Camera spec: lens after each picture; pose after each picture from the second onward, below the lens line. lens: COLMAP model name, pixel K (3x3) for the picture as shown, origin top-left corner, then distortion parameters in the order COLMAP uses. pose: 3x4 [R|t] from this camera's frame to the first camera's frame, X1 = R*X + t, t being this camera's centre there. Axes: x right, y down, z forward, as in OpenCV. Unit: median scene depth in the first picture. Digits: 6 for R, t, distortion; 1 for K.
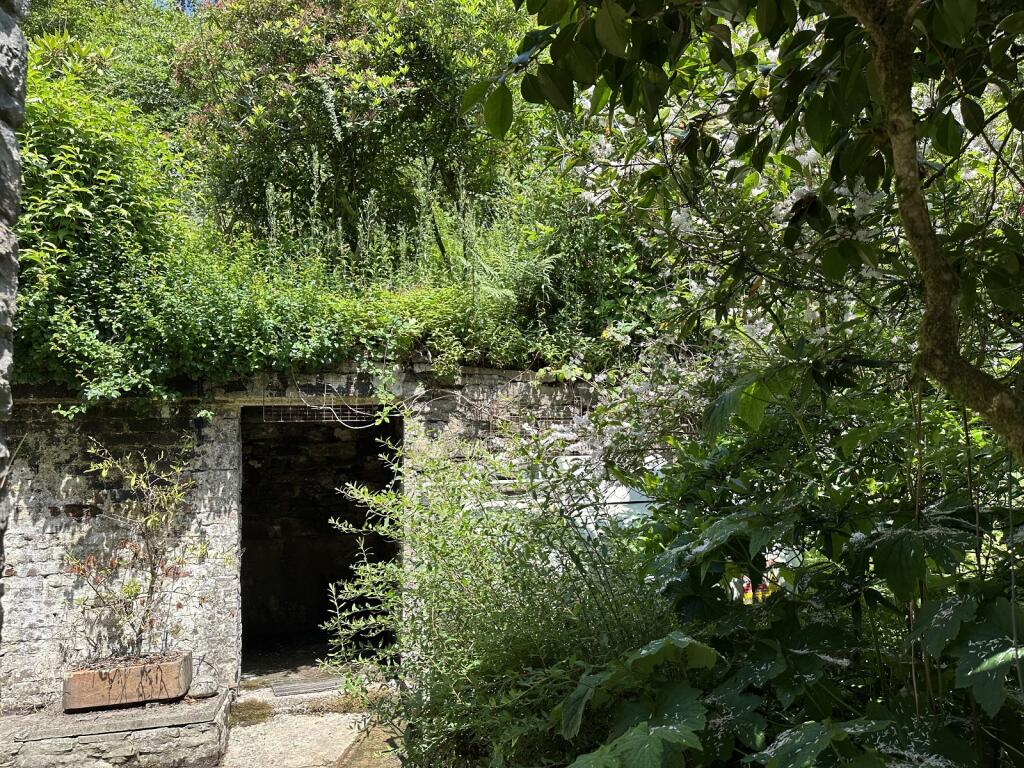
lens RADIAL K [[738.6, 0, 518.4], [0, 738.6, 389.4], [0, 0, 1]] dist [0.068020, -0.074856]
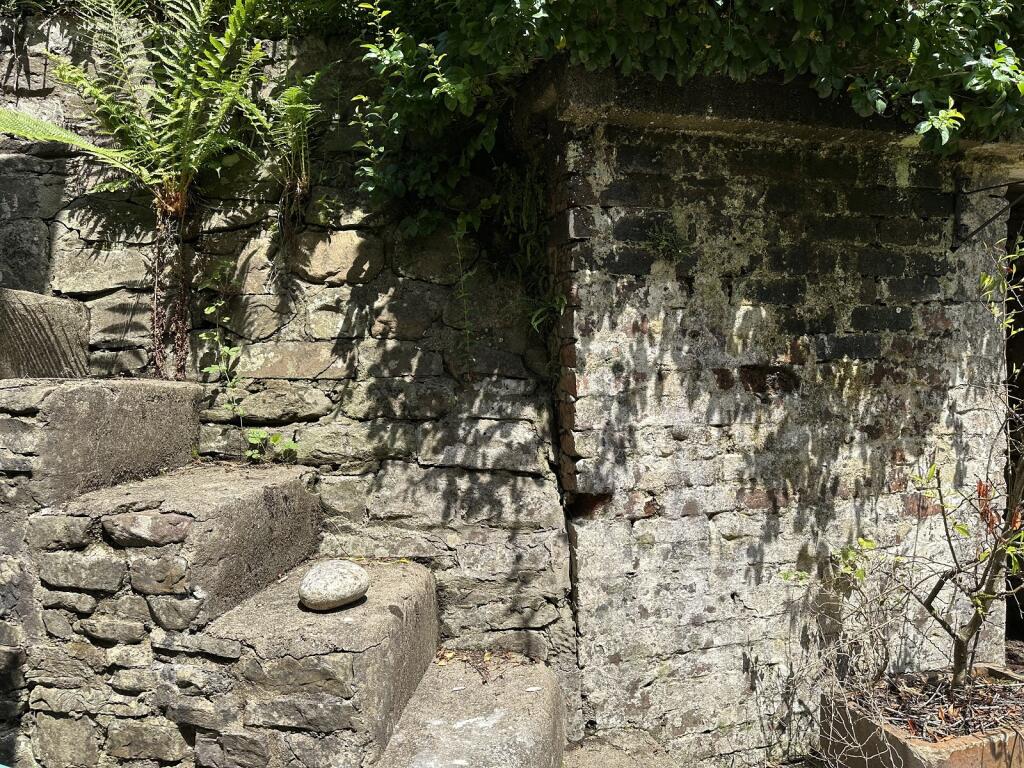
lens RADIAL K [[738.6, 0, 508.1], [0, 738.6, 392.0], [0, 0, 1]] dist [0.068020, -0.074856]
pose [[0.998365, 0.008180, 0.056570, -0.757371], [-0.016583, 0.988591, 0.149709, 0.101645], [-0.054700, -0.150403, 0.987110, 0.541250]]
